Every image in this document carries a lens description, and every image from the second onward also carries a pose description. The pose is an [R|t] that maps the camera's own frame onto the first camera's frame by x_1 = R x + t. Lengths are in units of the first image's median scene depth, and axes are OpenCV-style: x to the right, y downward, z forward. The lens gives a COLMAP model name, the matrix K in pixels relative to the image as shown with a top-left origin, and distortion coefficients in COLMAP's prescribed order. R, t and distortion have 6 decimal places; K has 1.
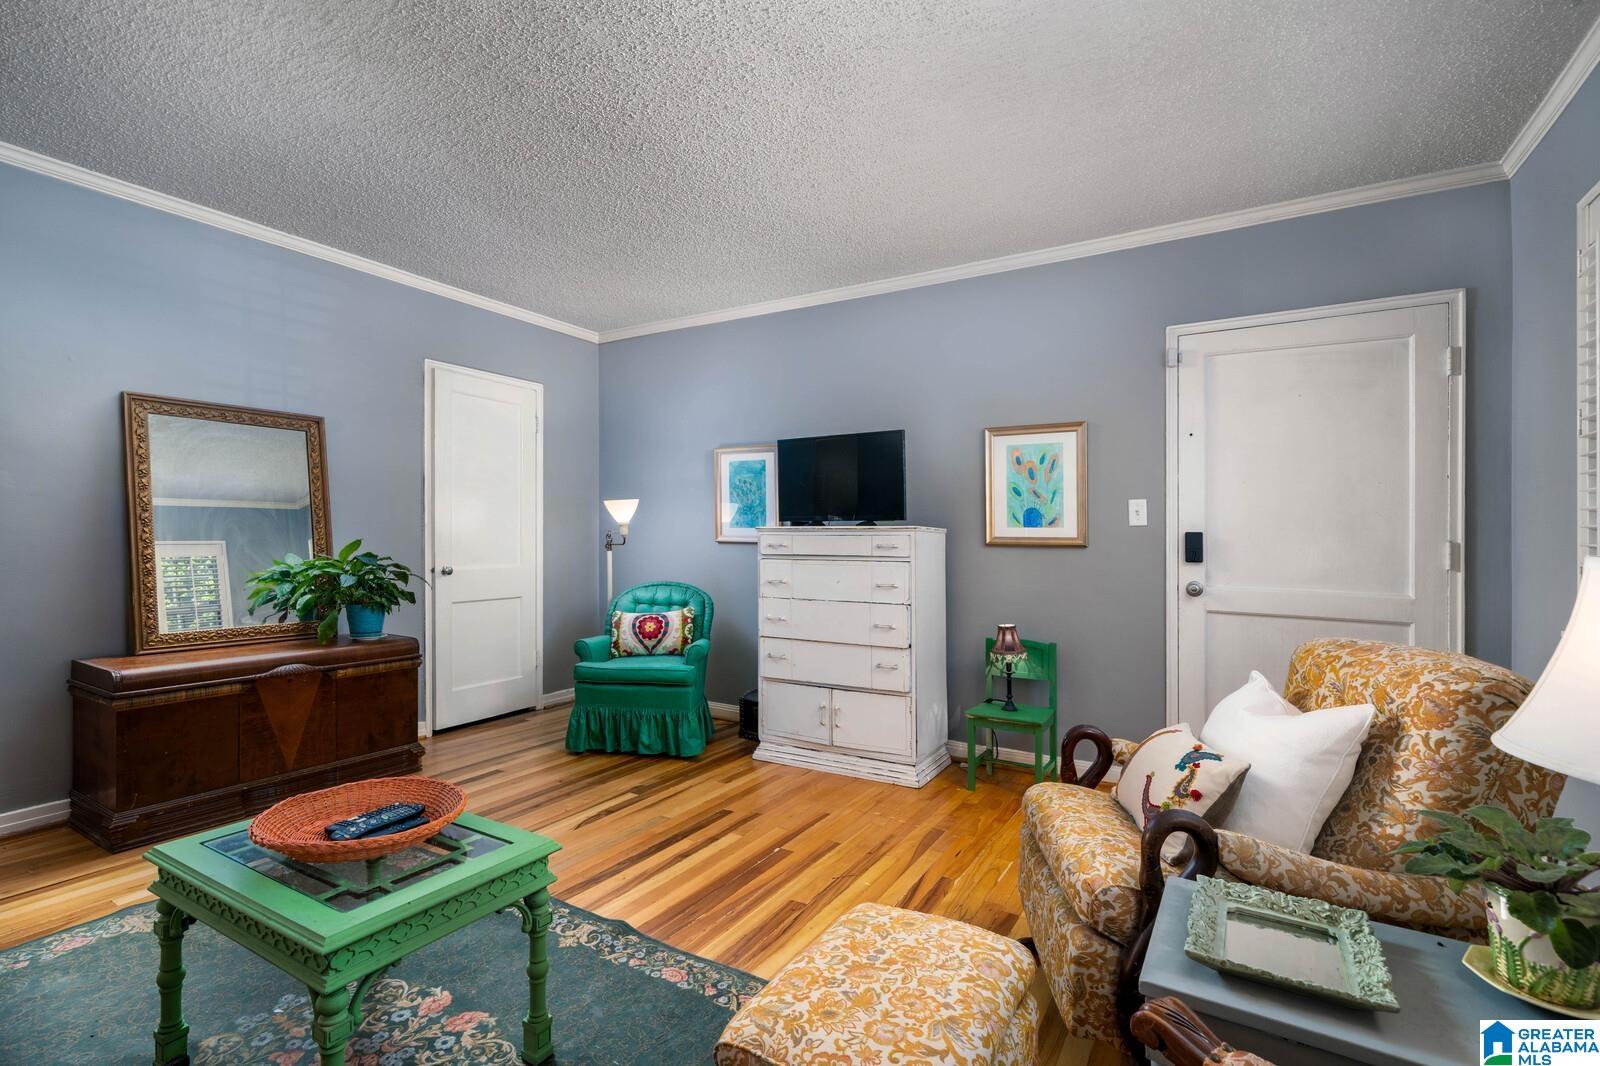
lens RADIAL K [[745.1, 0, 796.7], [0, 745.1, 531.4], [0, 0, 1]] dist [-0.001824, -0.000273]
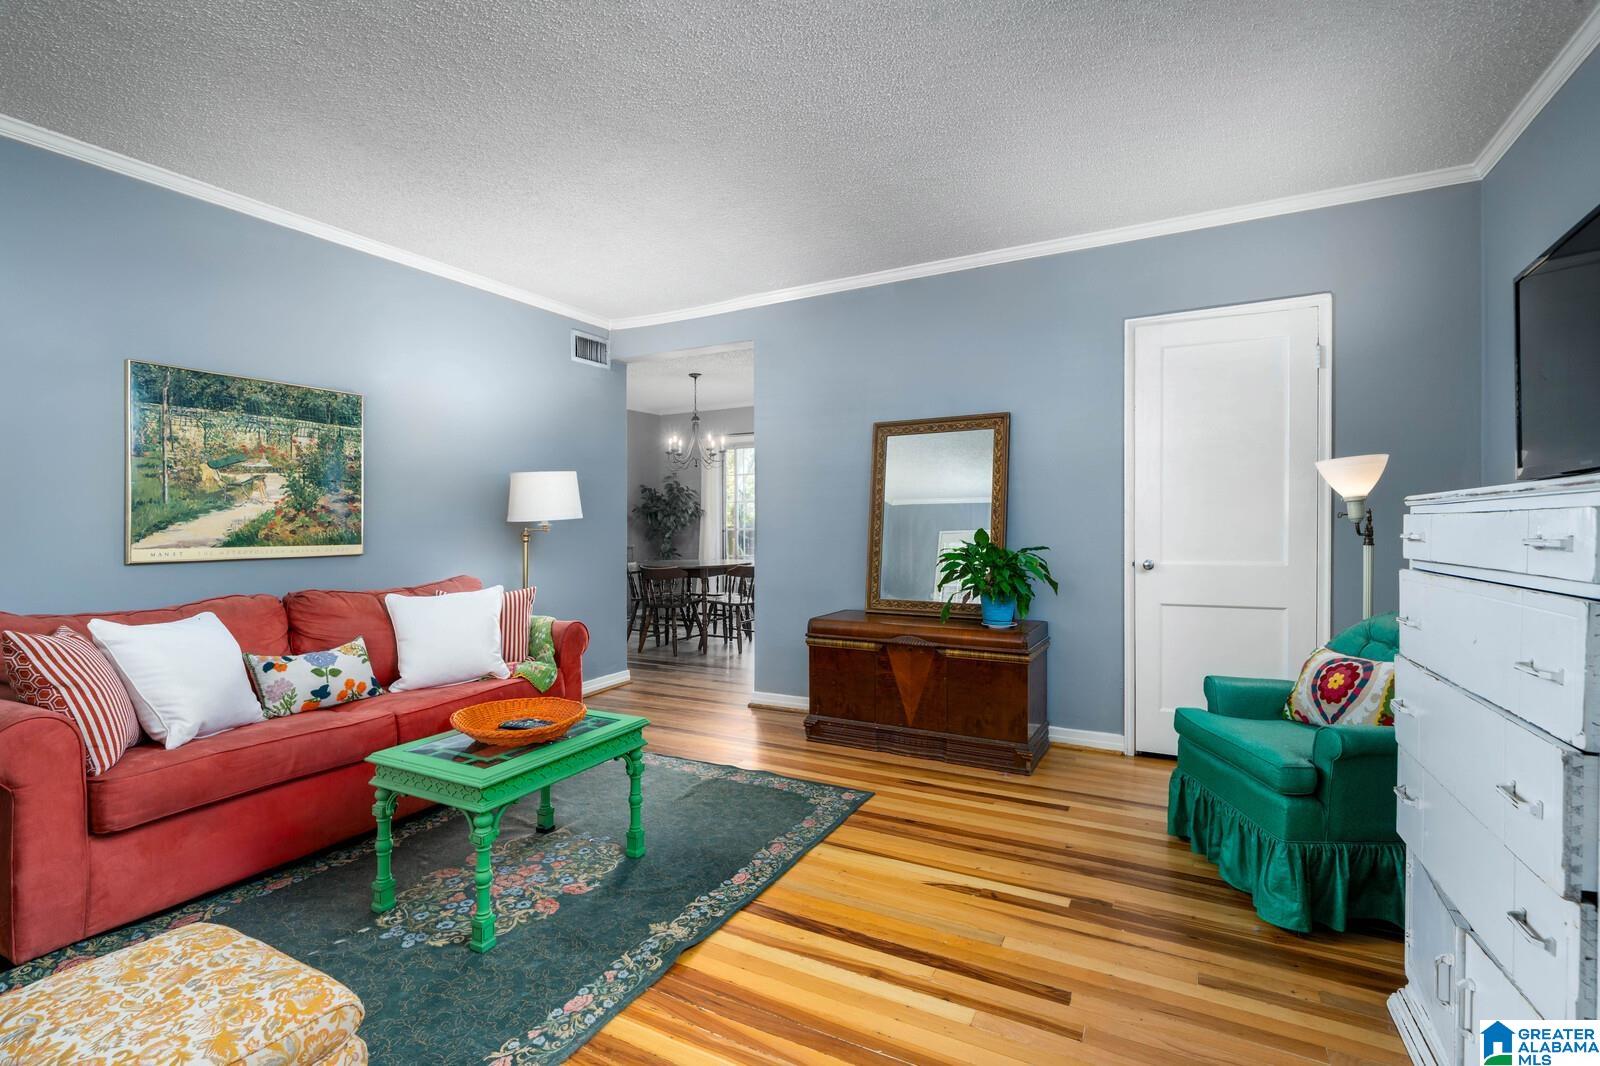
lens RADIAL K [[745.1, 0, 796.7], [0, 745.1, 531.4], [0, 0, 1]] dist [-0.001824, -0.000273]
pose [[0.039553, 0.001021, -0.999217, 0.459967], [0.014337, 0.999896, 0.001589, 0.010573], [0.999115, -0.014389, 0.039534, 0.751932]]
